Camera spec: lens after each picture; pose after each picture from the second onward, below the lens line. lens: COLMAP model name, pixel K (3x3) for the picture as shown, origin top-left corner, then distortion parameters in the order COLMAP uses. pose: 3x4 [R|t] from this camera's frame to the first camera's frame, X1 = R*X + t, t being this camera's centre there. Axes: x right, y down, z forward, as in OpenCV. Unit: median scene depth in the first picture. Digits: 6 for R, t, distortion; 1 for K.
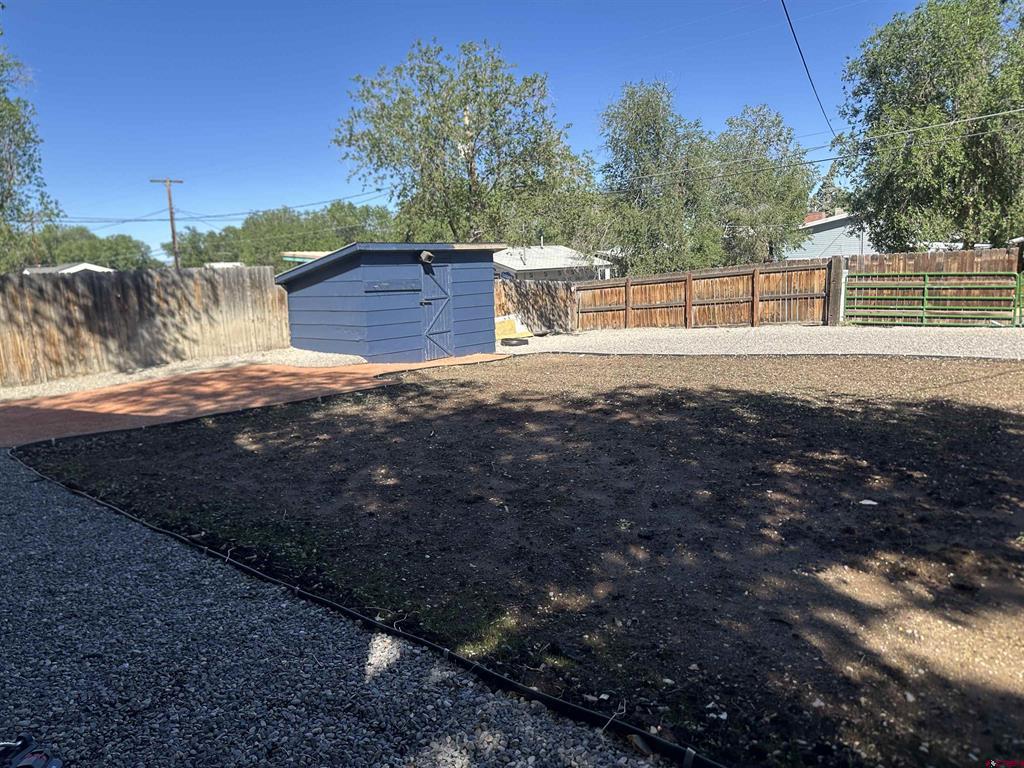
lens RADIAL K [[716.4, 0, 514.3], [0, 716.4, 389.9], [0, 0, 1]] dist [0.112407, -0.153044]
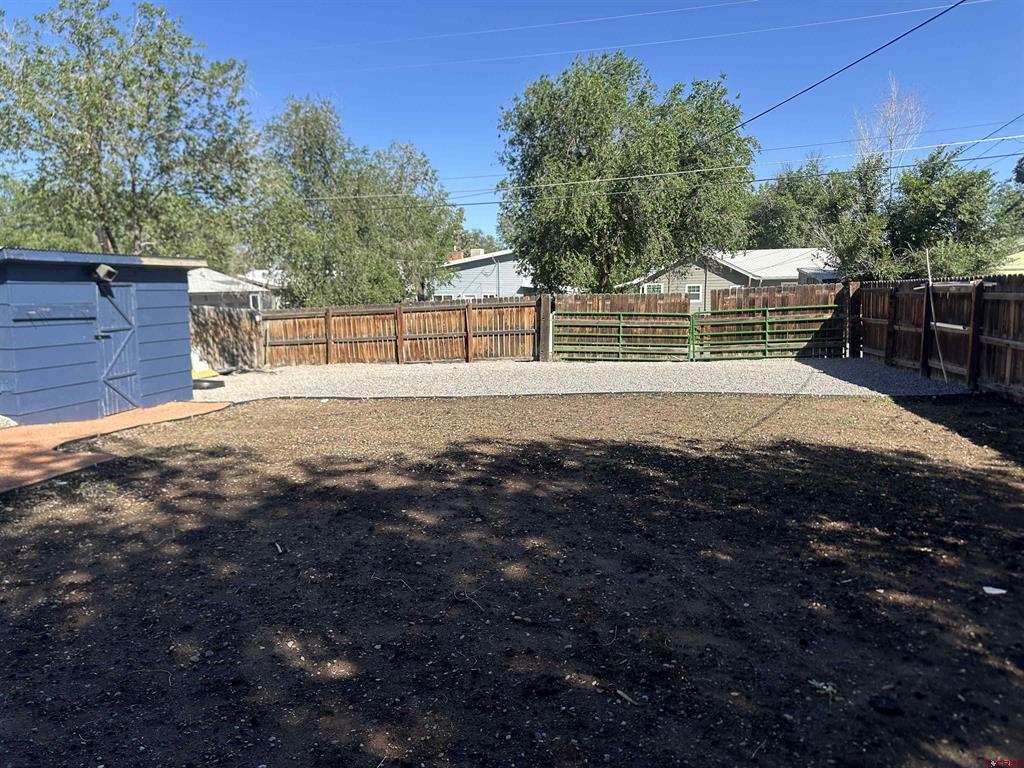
lens RADIAL K [[720.9, 0, 515.9], [0, 720.9, 390.0], [0, 0, 1]] dist [0.095903, -0.157781]
pose [[0.869098, -0.030775, 0.493682, -0.105093], [0.051330, 0.998285, -0.028133, -0.021277], [-0.491970, 0.049791, 0.869187, 0.137729]]
